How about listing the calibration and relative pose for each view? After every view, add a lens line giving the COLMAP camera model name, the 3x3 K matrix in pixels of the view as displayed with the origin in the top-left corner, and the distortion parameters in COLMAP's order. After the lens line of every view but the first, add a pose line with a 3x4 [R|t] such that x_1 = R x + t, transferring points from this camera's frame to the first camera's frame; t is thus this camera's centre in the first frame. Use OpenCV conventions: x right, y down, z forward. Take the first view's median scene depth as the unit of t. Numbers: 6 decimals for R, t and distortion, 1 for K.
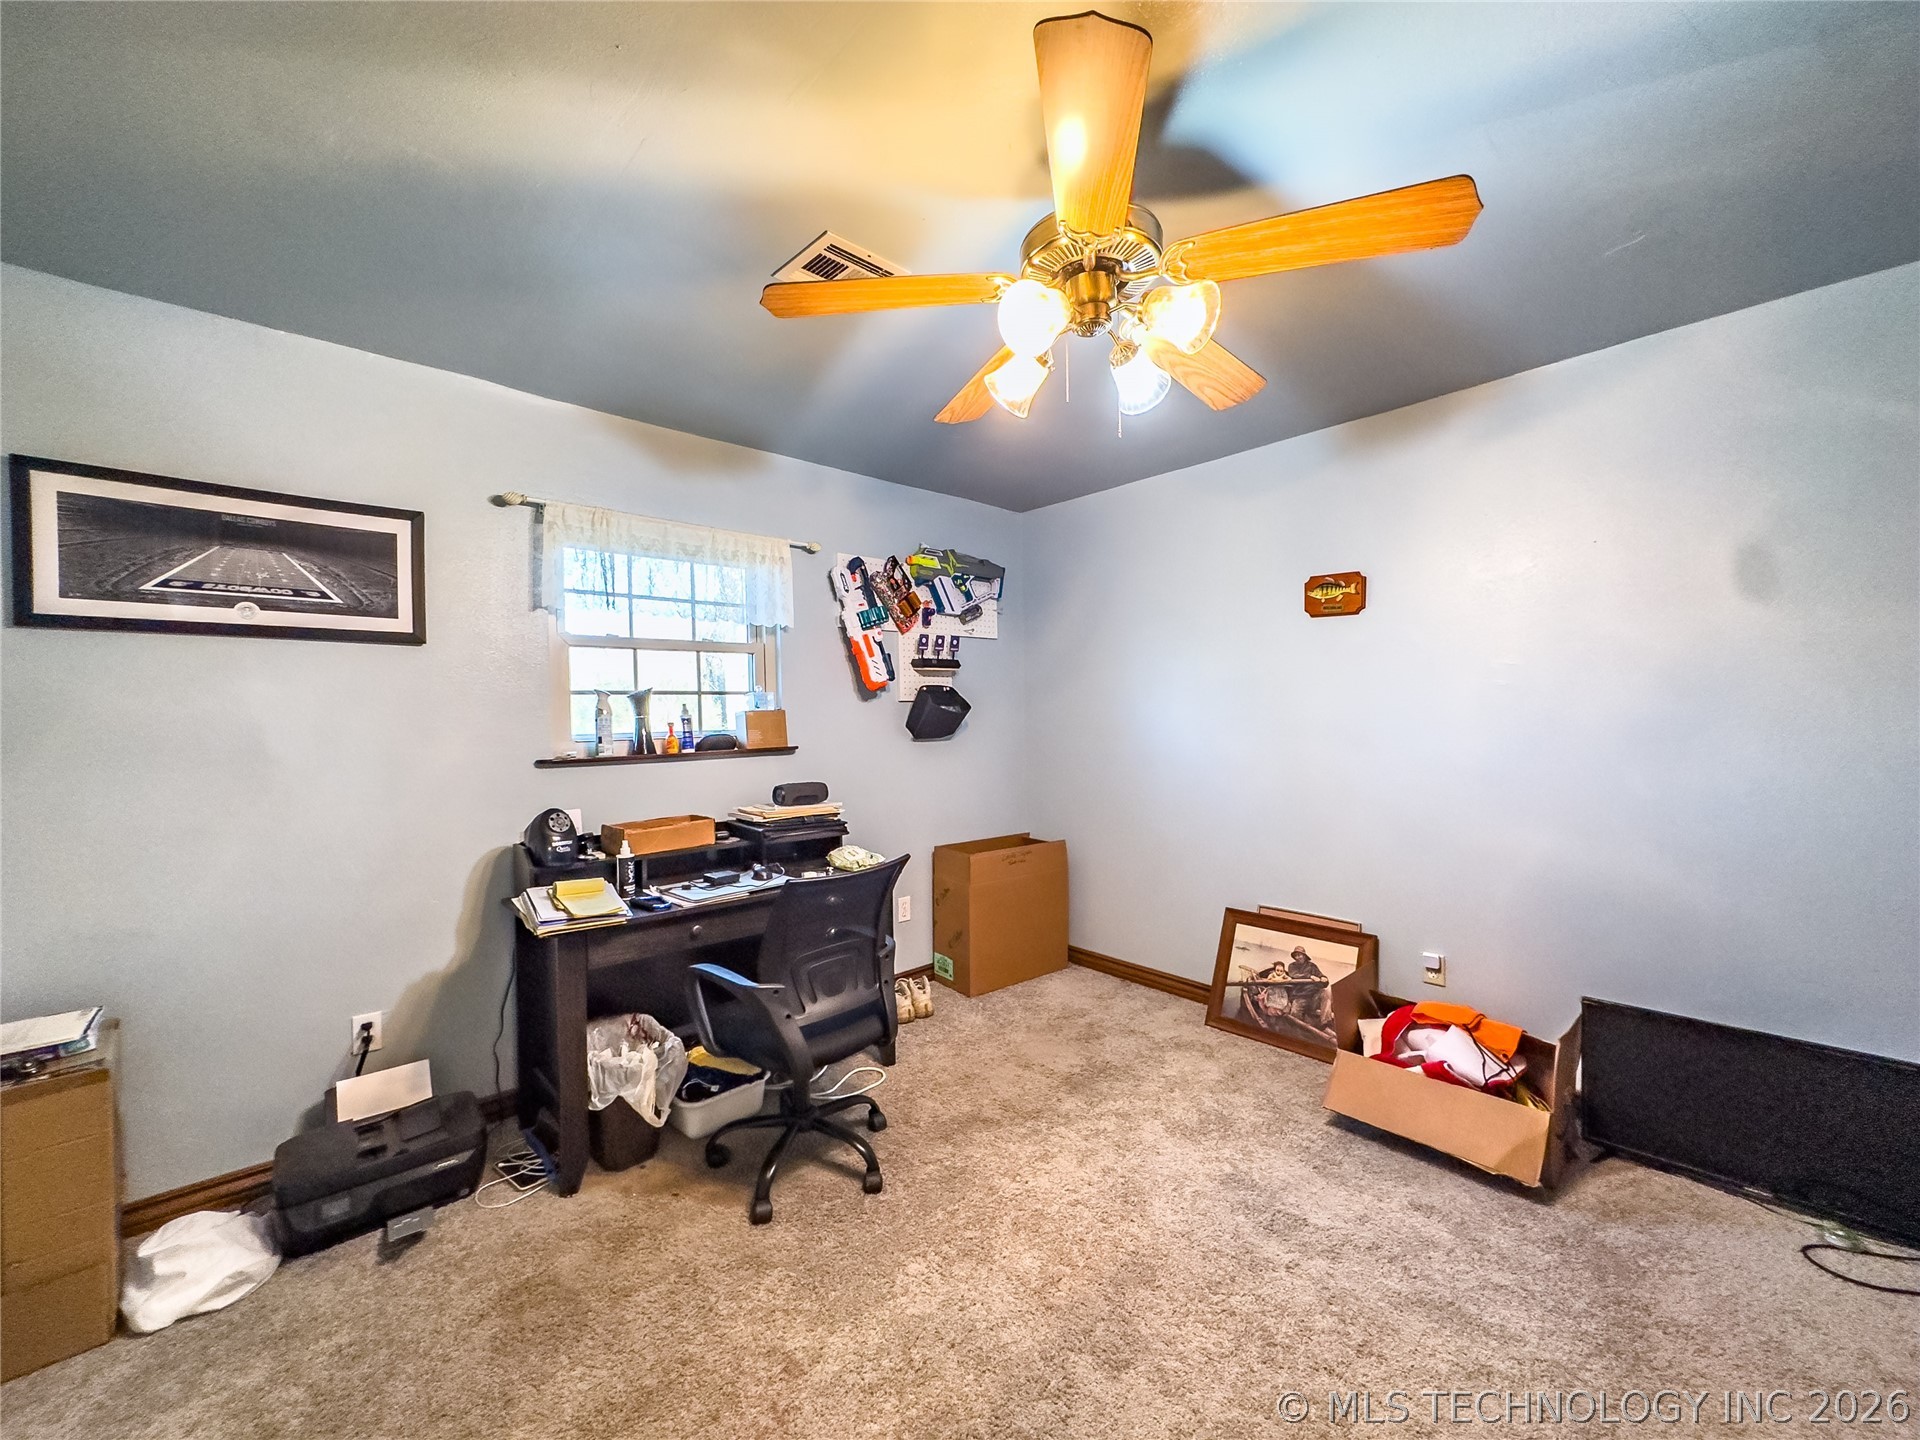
lens RADIAL K [[762.3, 0, 960.0], [0, 762.3, 720.0], [0, 0, 1]] dist [-0.000168, -0.000089]
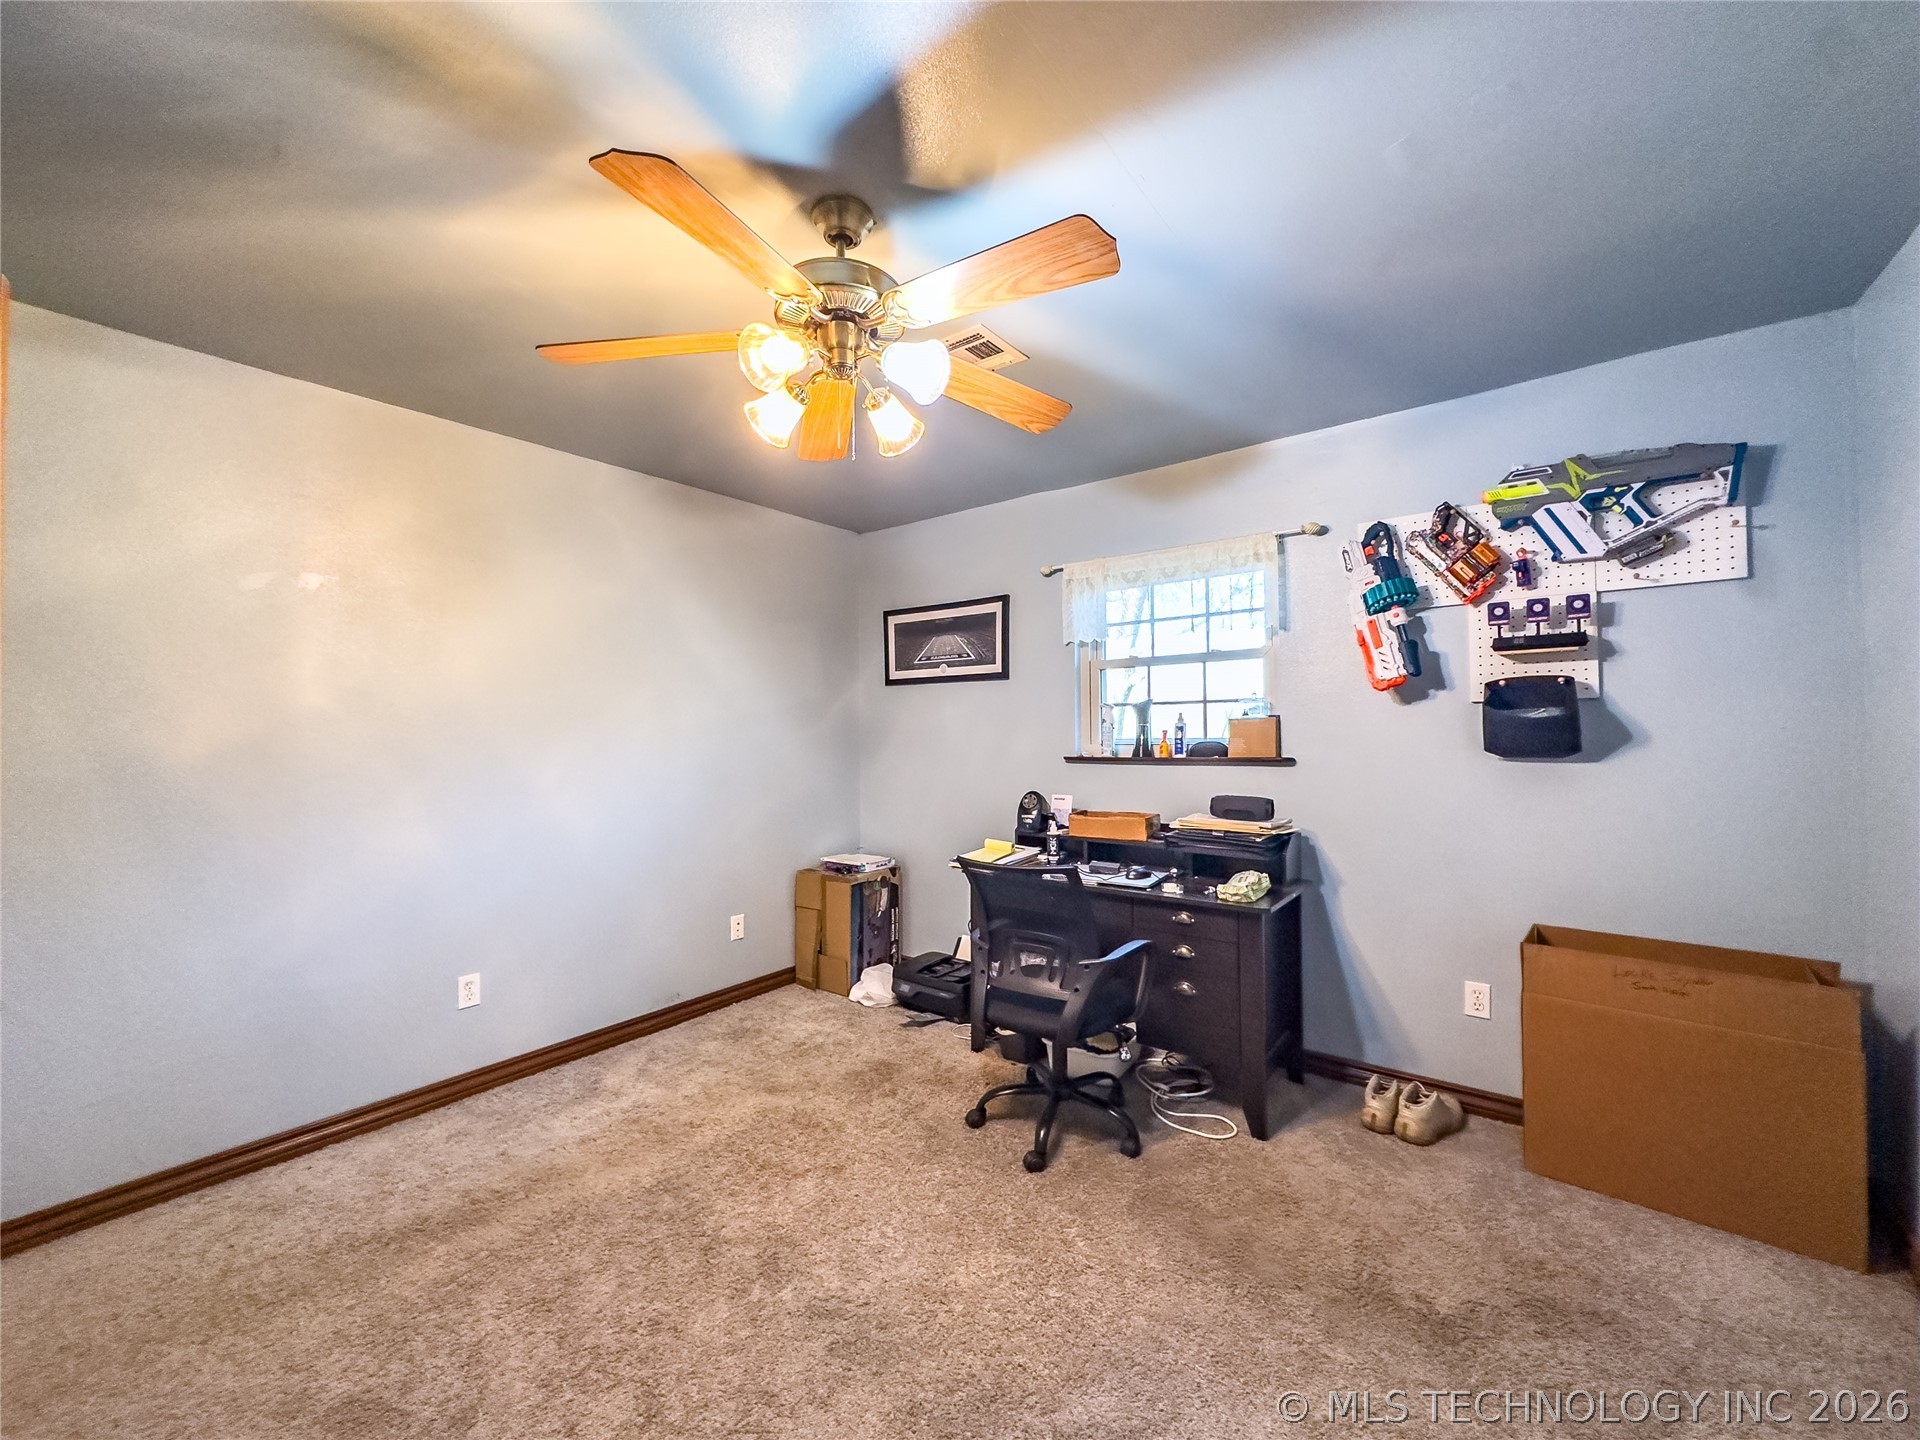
lens RADIAL K [[762.3, 0, 960.0], [0, 762.3, 720.0], [0, 0, 1]] dist [-0.000168, -0.000089]
pose [[0.174129, 0.002897, -0.984719, 0.672136], [0.005481, 0.999977, 0.003911, -0.017151], [0.984708, -0.006079, 0.174109, 0.515827]]
